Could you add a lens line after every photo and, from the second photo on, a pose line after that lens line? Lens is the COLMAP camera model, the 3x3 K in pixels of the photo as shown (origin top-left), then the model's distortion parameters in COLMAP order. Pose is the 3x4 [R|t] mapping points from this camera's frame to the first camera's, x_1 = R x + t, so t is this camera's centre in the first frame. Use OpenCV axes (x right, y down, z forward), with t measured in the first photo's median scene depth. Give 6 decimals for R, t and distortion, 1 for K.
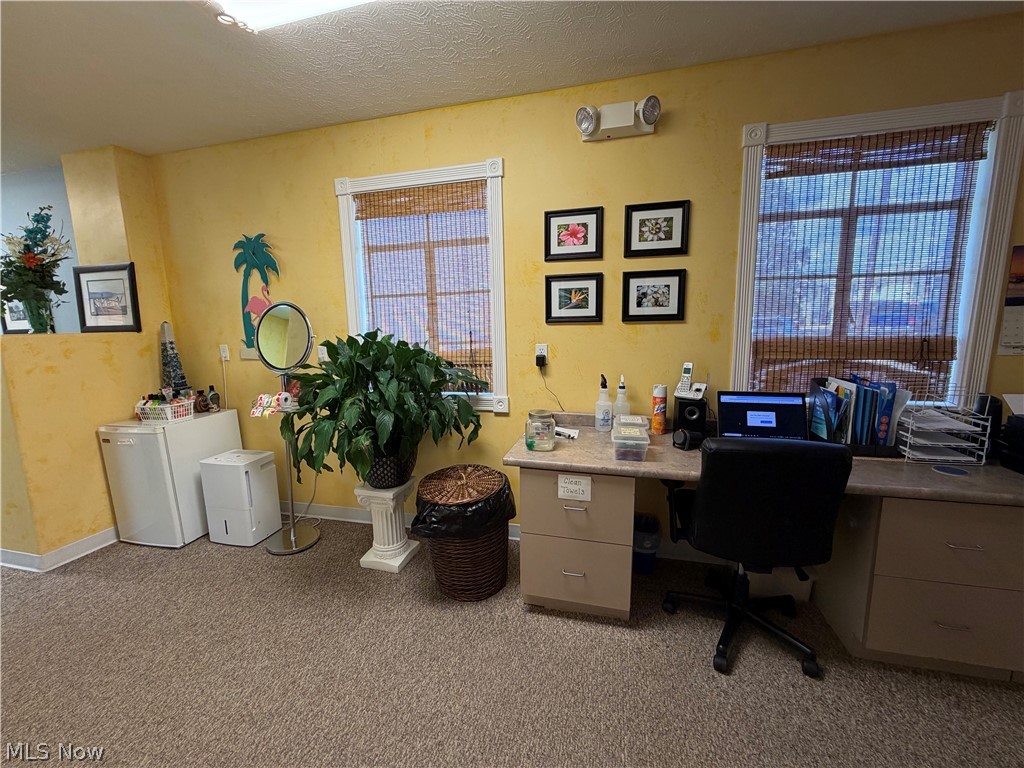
lens RADIAL K [[411.1, 0, 507.8], [0, 411.1, 383.6], [0, 0, 1]] dist [-0.002157, 0.000475]
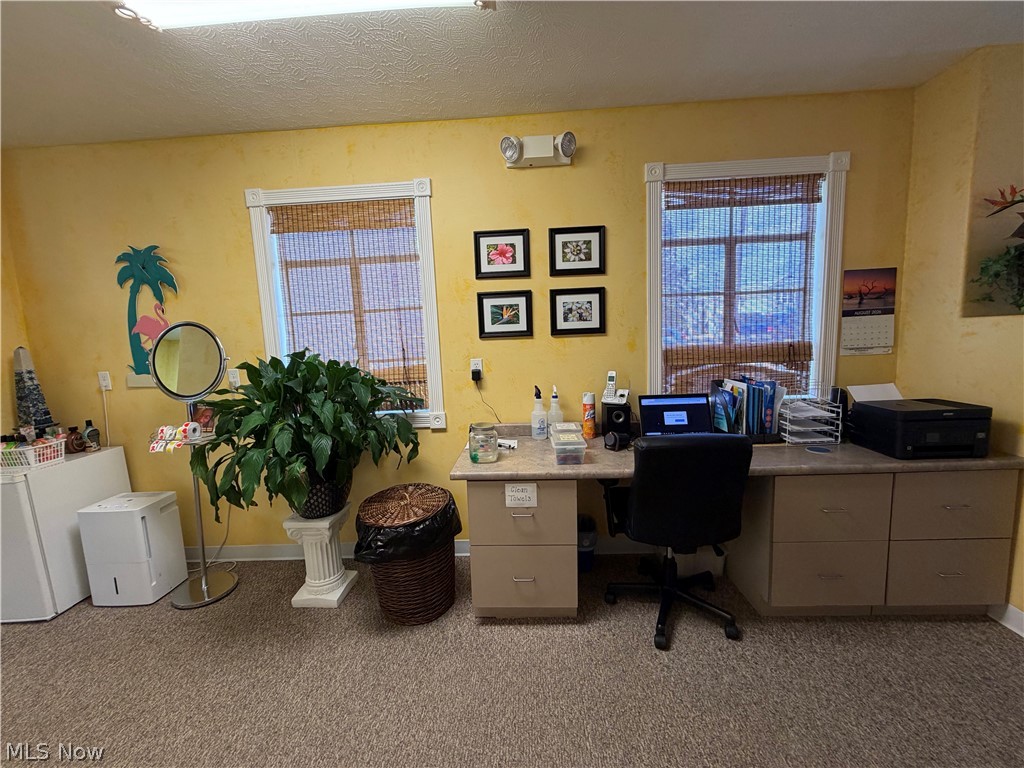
lens RADIAL K [[411.1, 0, 510.4], [0, 411.1, 383.4], [0, 0, 1]] dist [-0.002157, 0.000475]
pose [[0.977035, -0.045323, 0.208203, -0.059988], [0.052889, 0.998122, -0.030915, 0.001222], [-0.206411, 0.041216, 0.977597, -0.020088]]
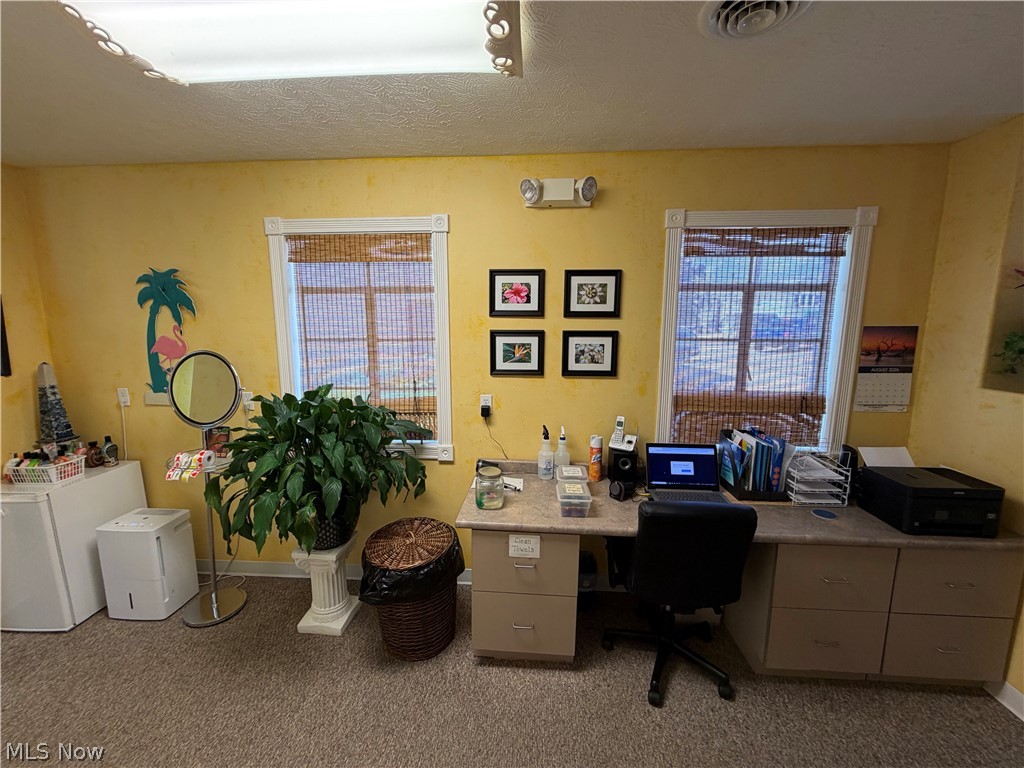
lens RADIAL K [[411.1, 0, 509.9], [0, 411.1, 384.7], [0, 0, 1]] dist [-0.002157, 0.000475]
pose [[0.982175, -0.004534, 0.187912, -0.062911], [0.005159, 0.999983, -0.002838, -0.141197], [-0.187896, 0.003757, 0.982182, -0.028606]]
